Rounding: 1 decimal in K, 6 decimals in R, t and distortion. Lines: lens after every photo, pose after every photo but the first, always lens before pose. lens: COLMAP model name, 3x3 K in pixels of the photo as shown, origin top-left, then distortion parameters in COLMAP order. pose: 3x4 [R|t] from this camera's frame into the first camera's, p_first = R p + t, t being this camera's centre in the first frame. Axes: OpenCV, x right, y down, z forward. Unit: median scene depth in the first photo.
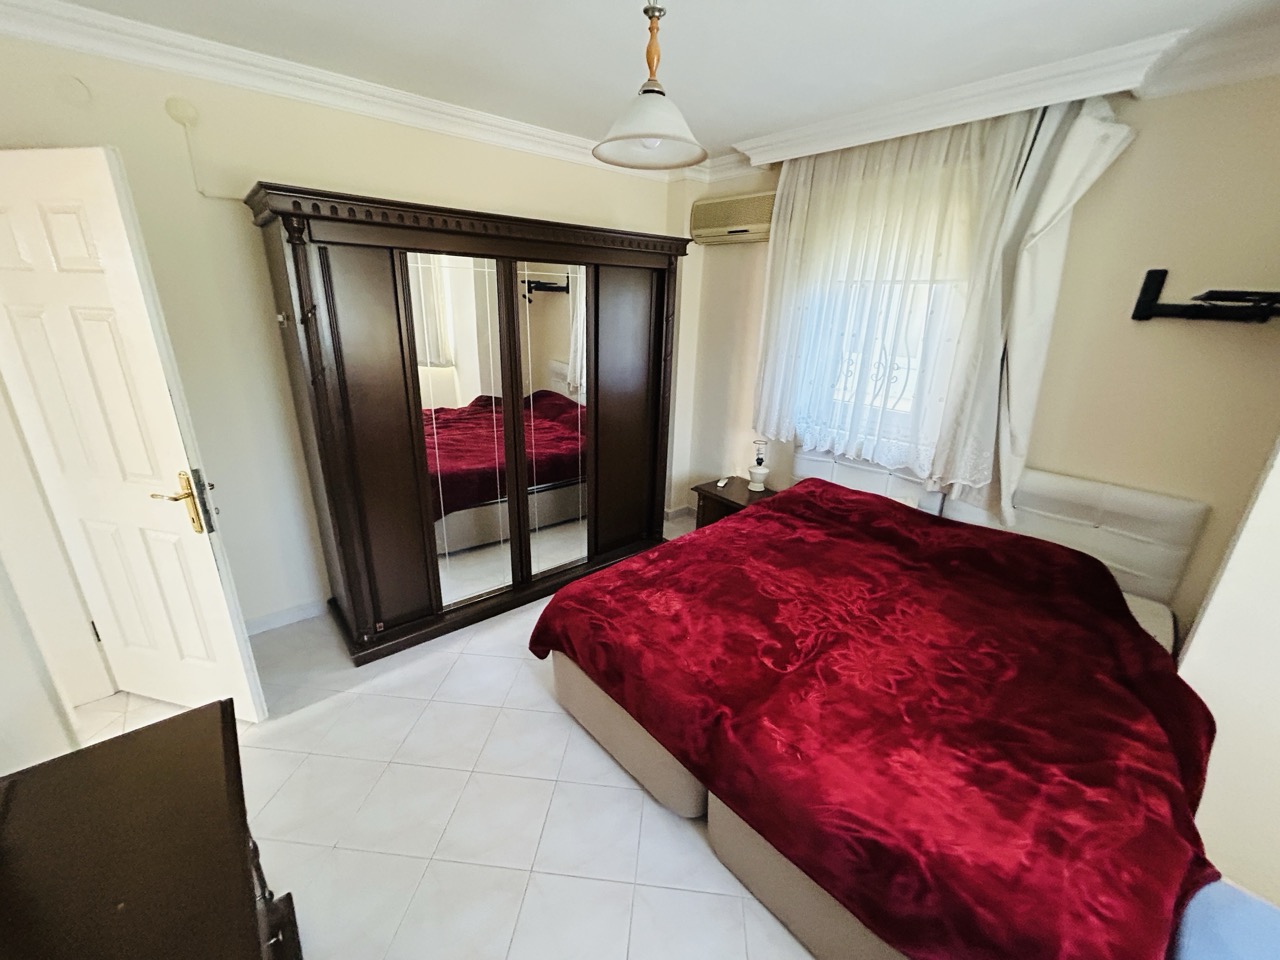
lens RADIAL K [[514.4, 0, 641.8], [0, 514.4, 481.5], [0, 0, 1]] dist [0.001025, -0.000063]
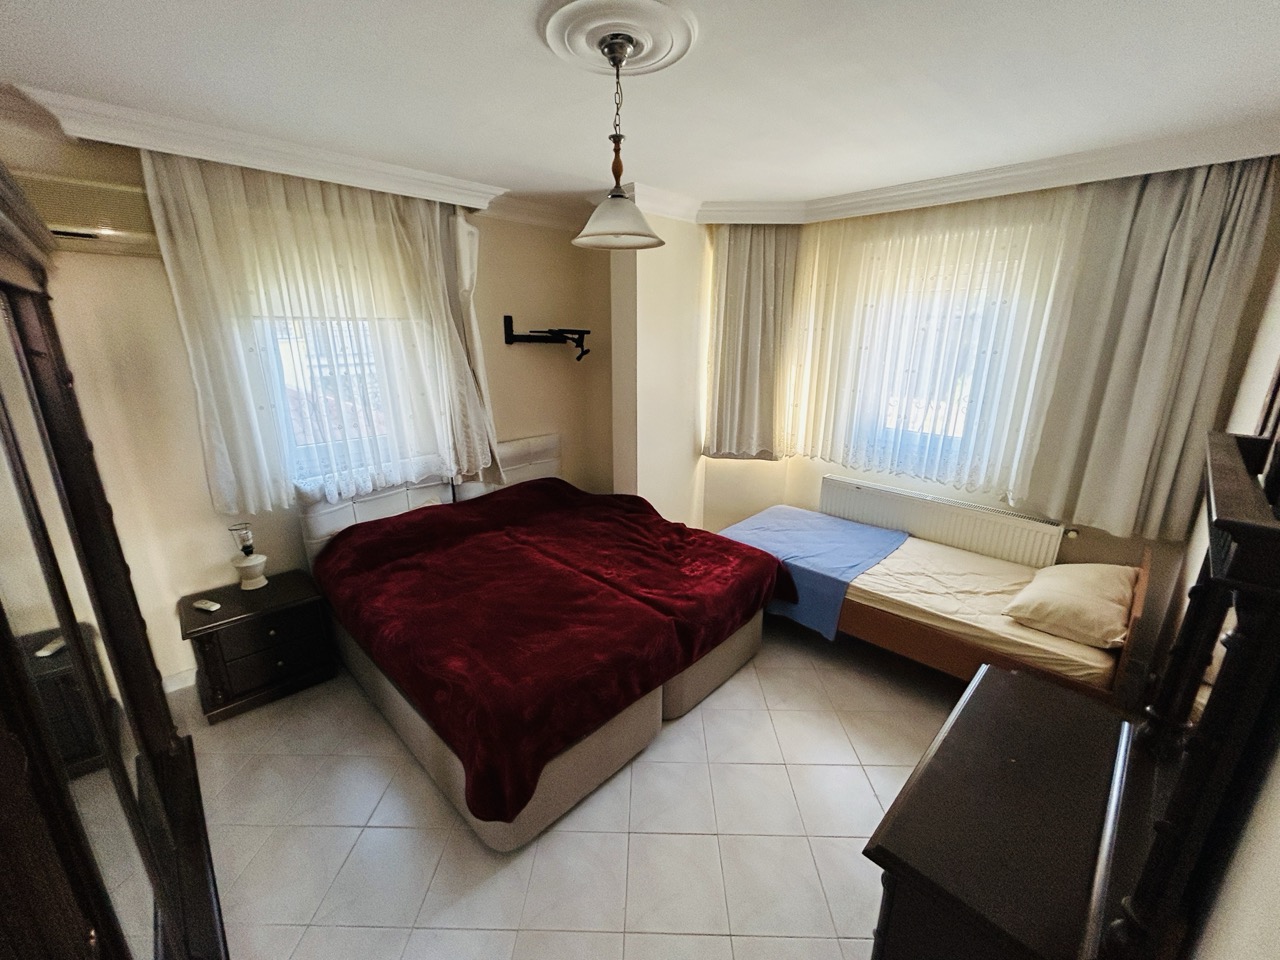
lens RADIAL K [[514.4, 0, 643.5], [0, 514.4, 479.3], [0, 0, 1]] dist [0.001025, -0.000063]
pose [[-0.074487, -0.307158, 0.948739, -0.709978], [0.321515, 0.893181, 0.314414, -0.260530], [-0.943970, 0.328454, 0.032226, 0.568702]]
